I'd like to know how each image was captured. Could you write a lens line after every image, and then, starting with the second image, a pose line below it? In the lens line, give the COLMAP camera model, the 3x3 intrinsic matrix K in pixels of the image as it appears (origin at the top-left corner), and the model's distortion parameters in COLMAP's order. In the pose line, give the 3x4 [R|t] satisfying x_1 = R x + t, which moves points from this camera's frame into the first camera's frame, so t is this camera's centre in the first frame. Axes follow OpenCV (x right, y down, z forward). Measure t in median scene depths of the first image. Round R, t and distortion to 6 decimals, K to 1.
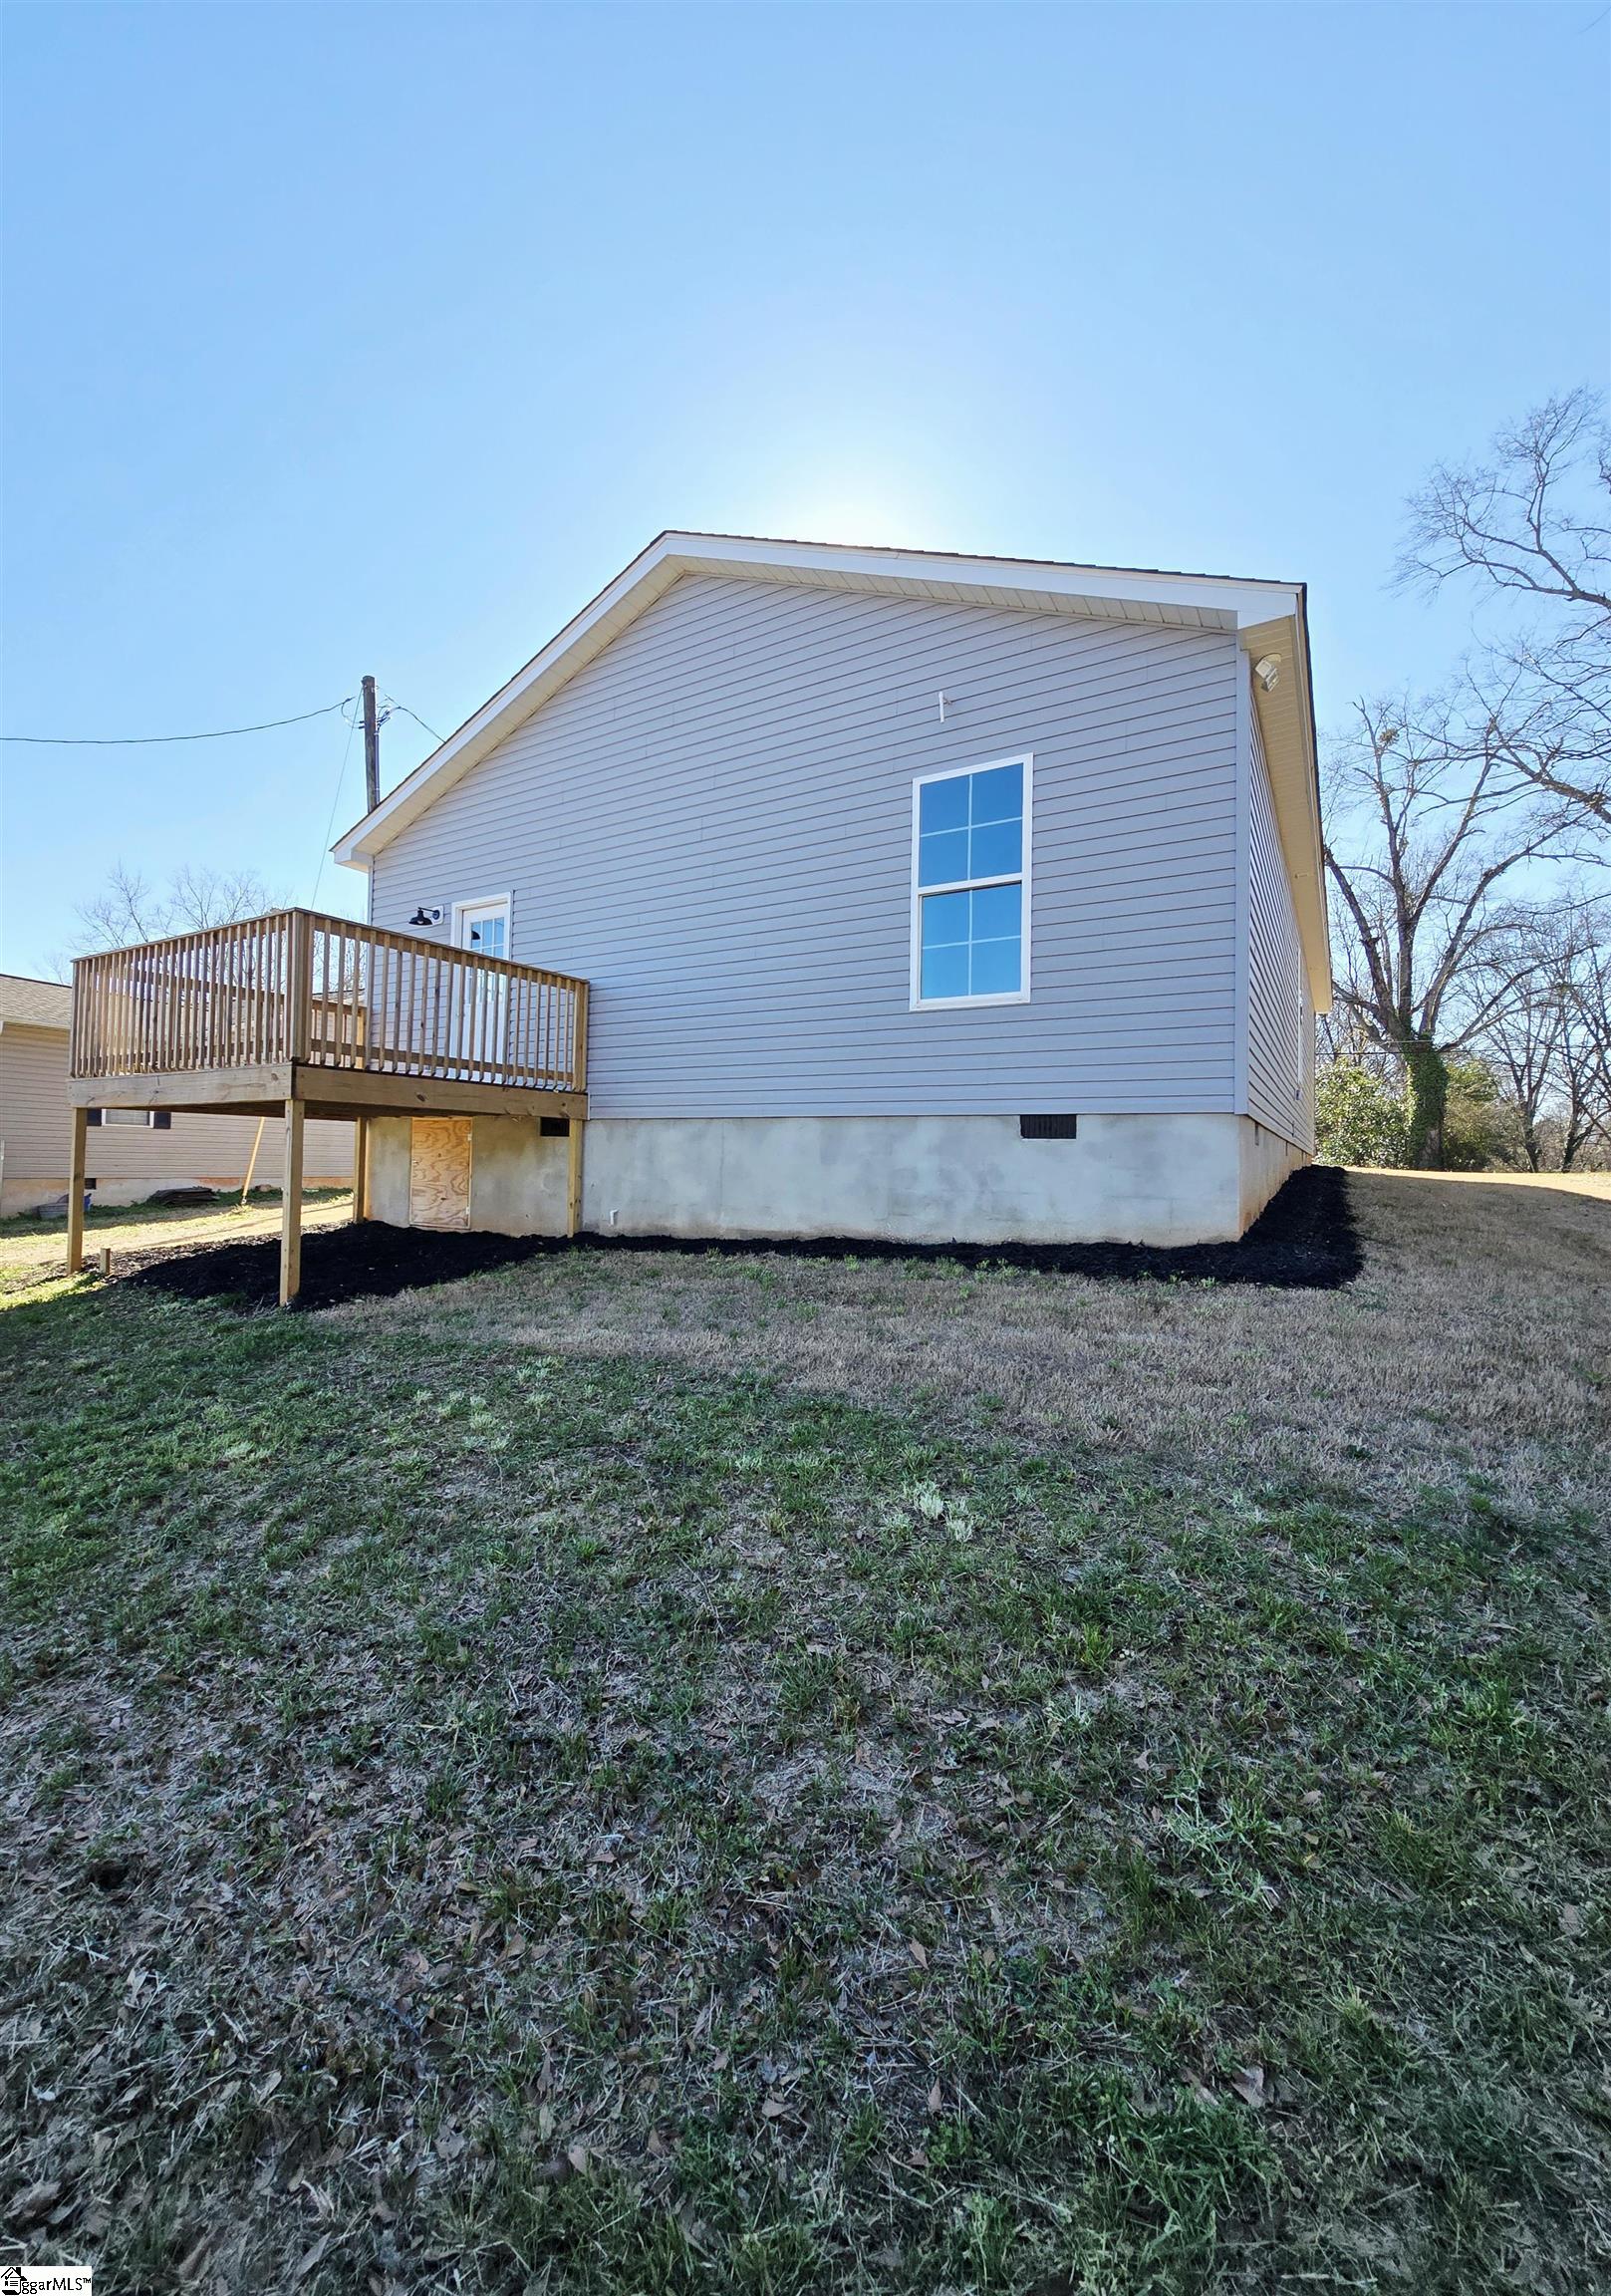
lens RADIAL K [[891.3, 0, 793.2], [0, 891.3, 1142.2], [0, 0, 1]] dist [-0.003521, -0.000198]
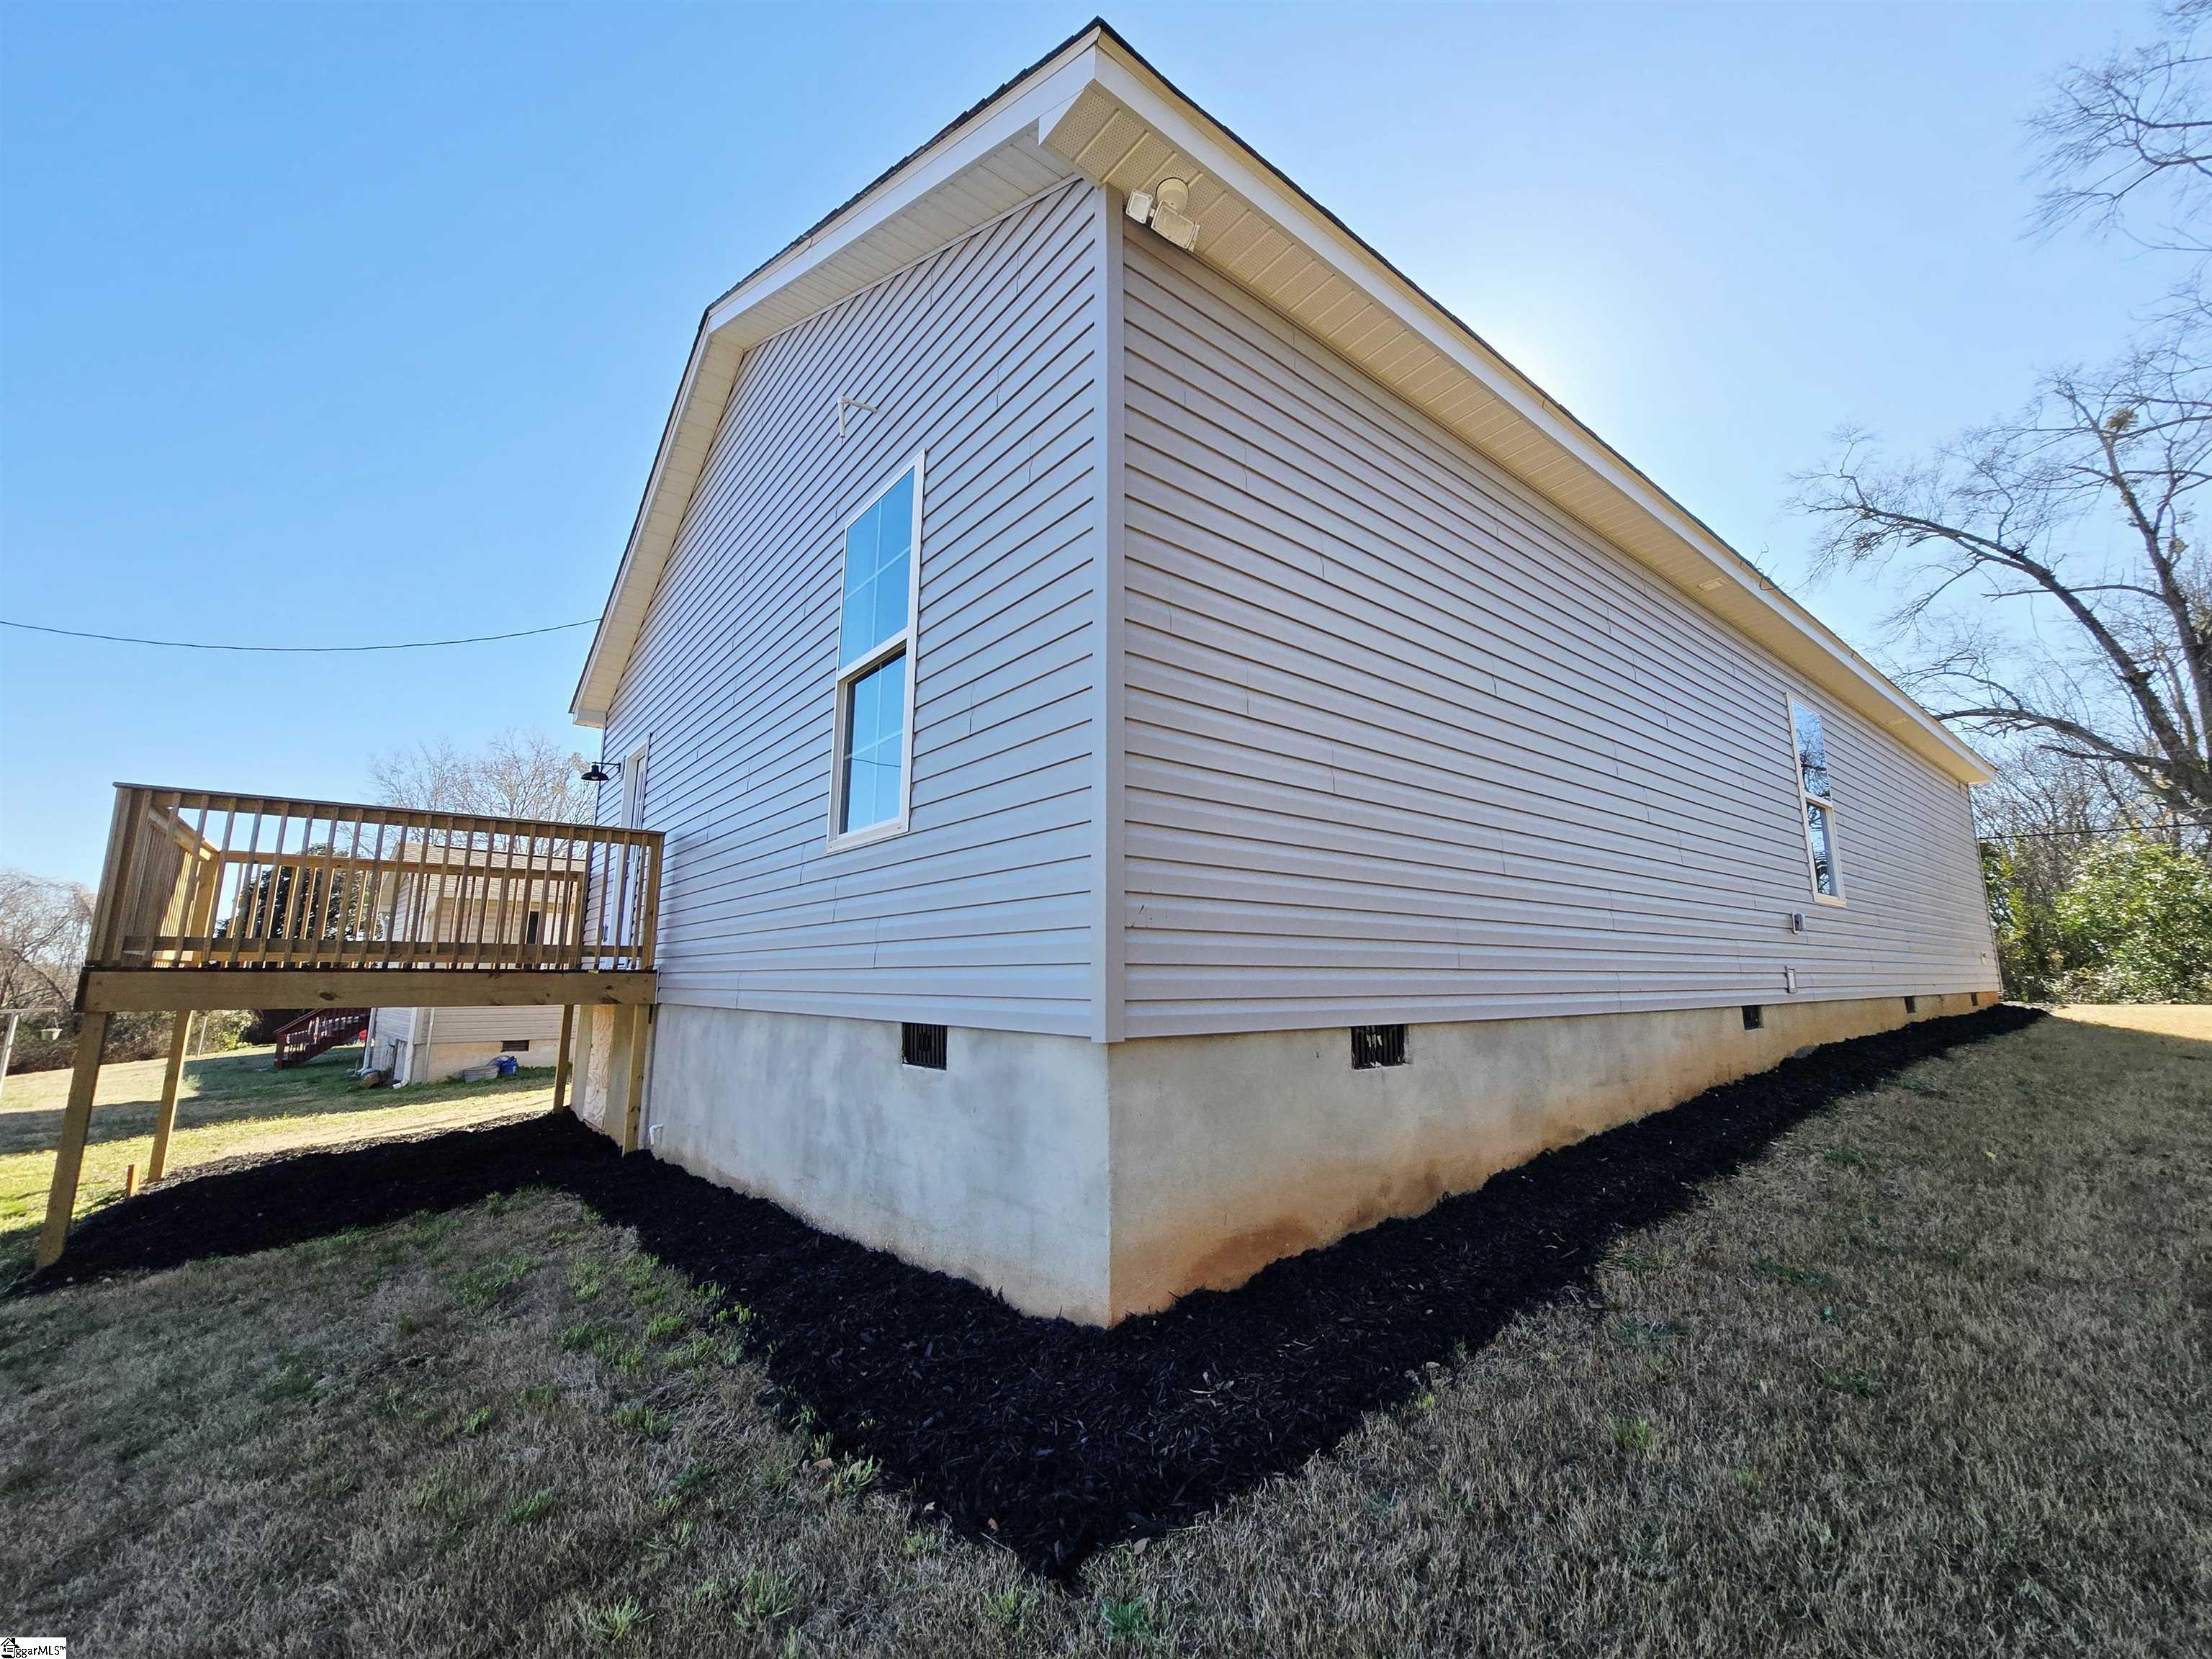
lens RADIAL K [[902.1, 0, 1118.2], [0, 902.1, 824.3], [0, 0, 1]] dist [-0.000687, 0.000223]
pose [[0.950166, -0.072798, -0.303127, 0.350286], [0.024651, 0.986853, -0.159732, -0.036736], [0.310770, 0.144300, 0.939468, 0.282317]]
